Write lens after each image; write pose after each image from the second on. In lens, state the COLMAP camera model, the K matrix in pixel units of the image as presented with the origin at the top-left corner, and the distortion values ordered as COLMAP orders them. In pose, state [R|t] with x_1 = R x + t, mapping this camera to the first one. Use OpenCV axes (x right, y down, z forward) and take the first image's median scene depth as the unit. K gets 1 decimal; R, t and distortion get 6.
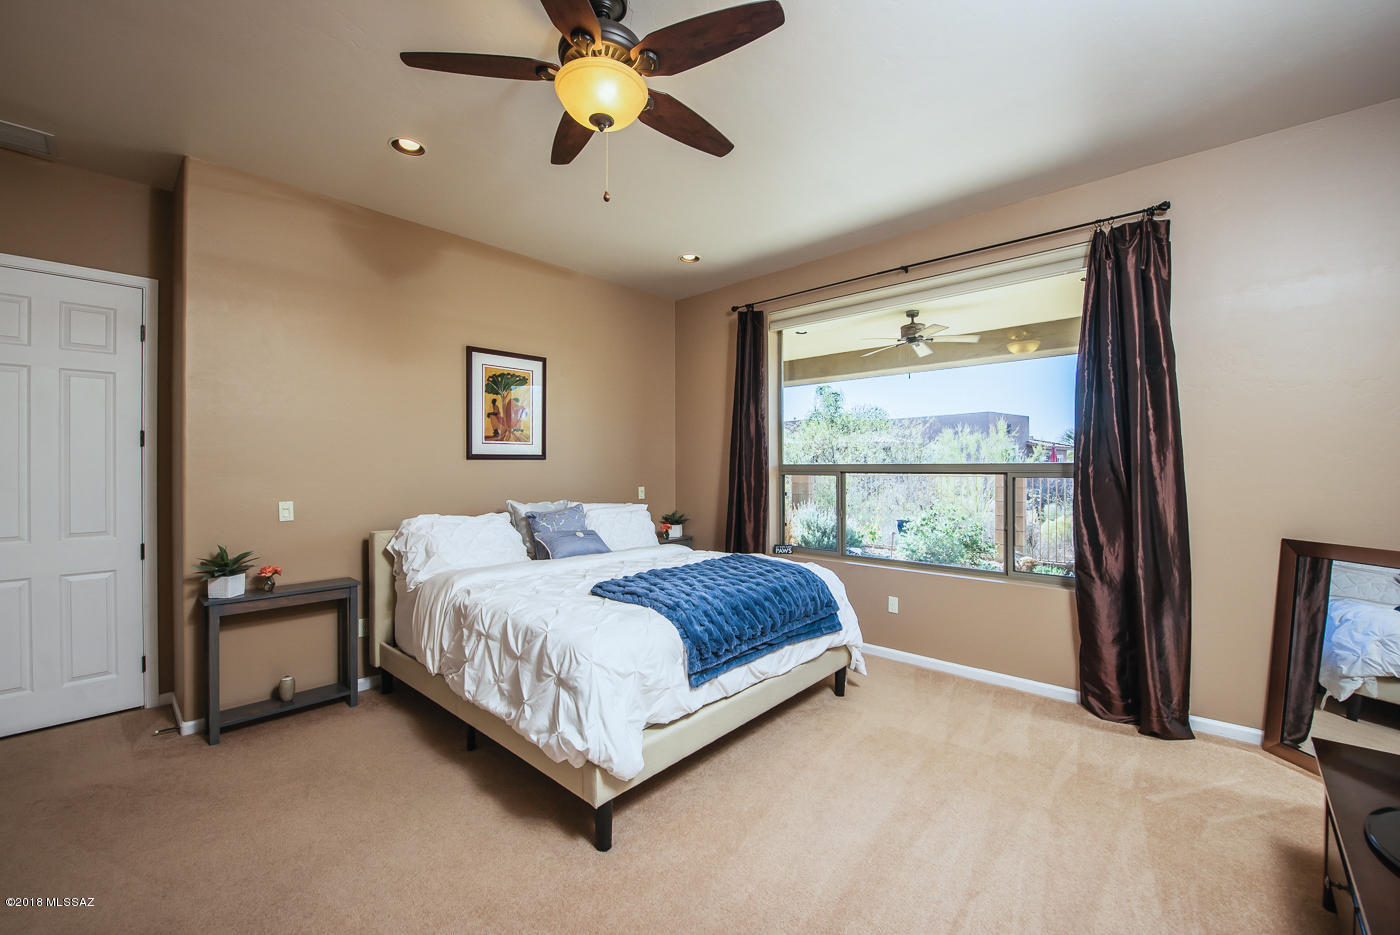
lens RADIAL K [[552.7, 0, 692.0], [0, 552.7, 462.5], [0, 0, 1]] dist [-0.001938, -0.000699]
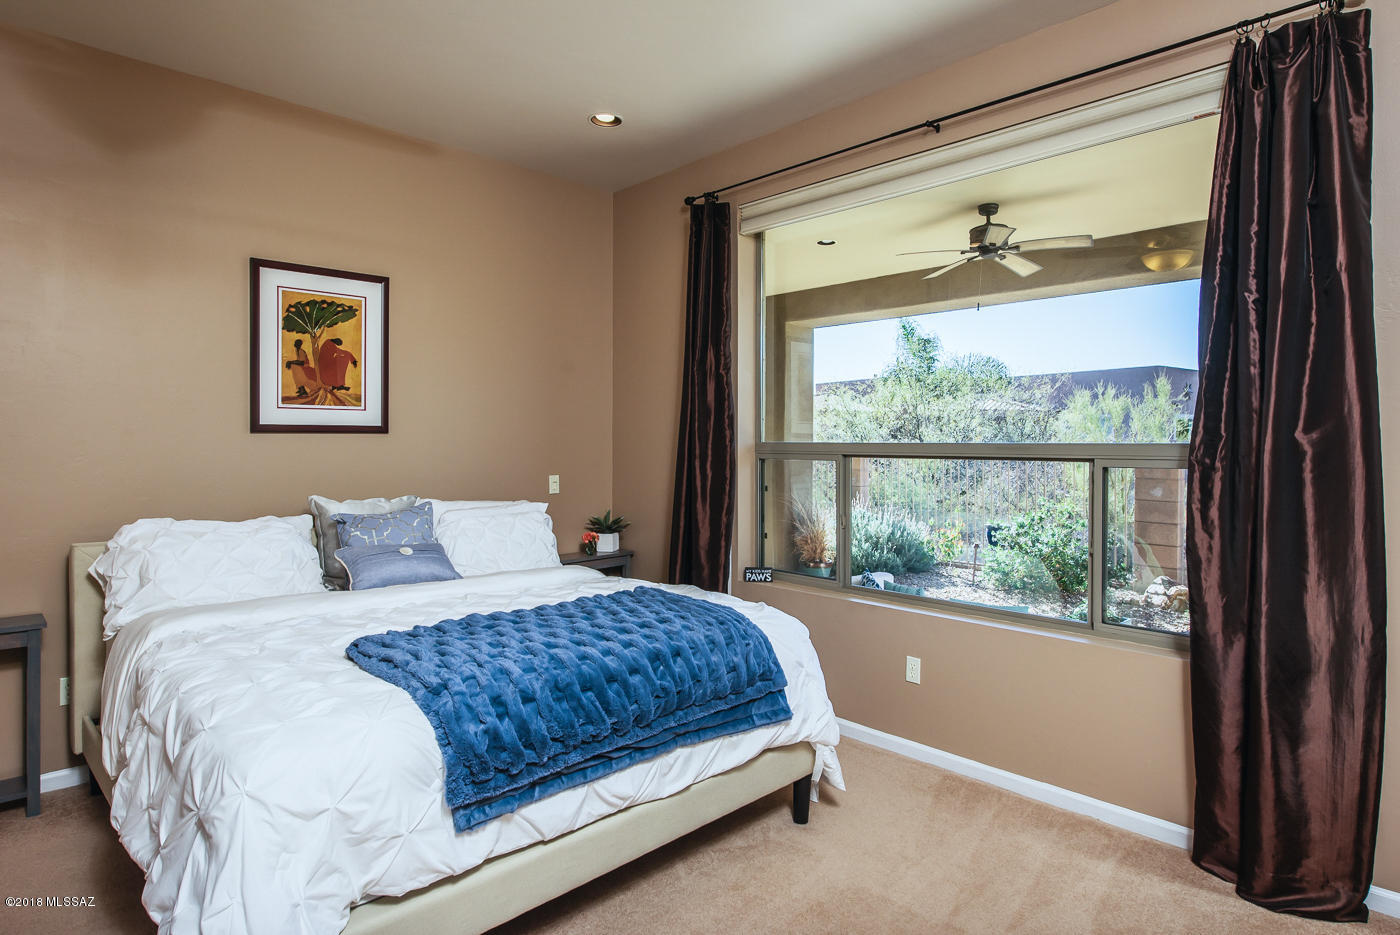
lens RADIAL K [[764.3, 0, 697.9], [0, 764.3, 445.5], [0, 0, 1]] dist [0.000846, 0.000284]
pose [[0.998269, 0.005645, -0.058535, 0.195248], [-0.005053, 0.999935, 0.010252, -0.002495], [0.058589, -0.009938, 0.998233, 0.148574]]
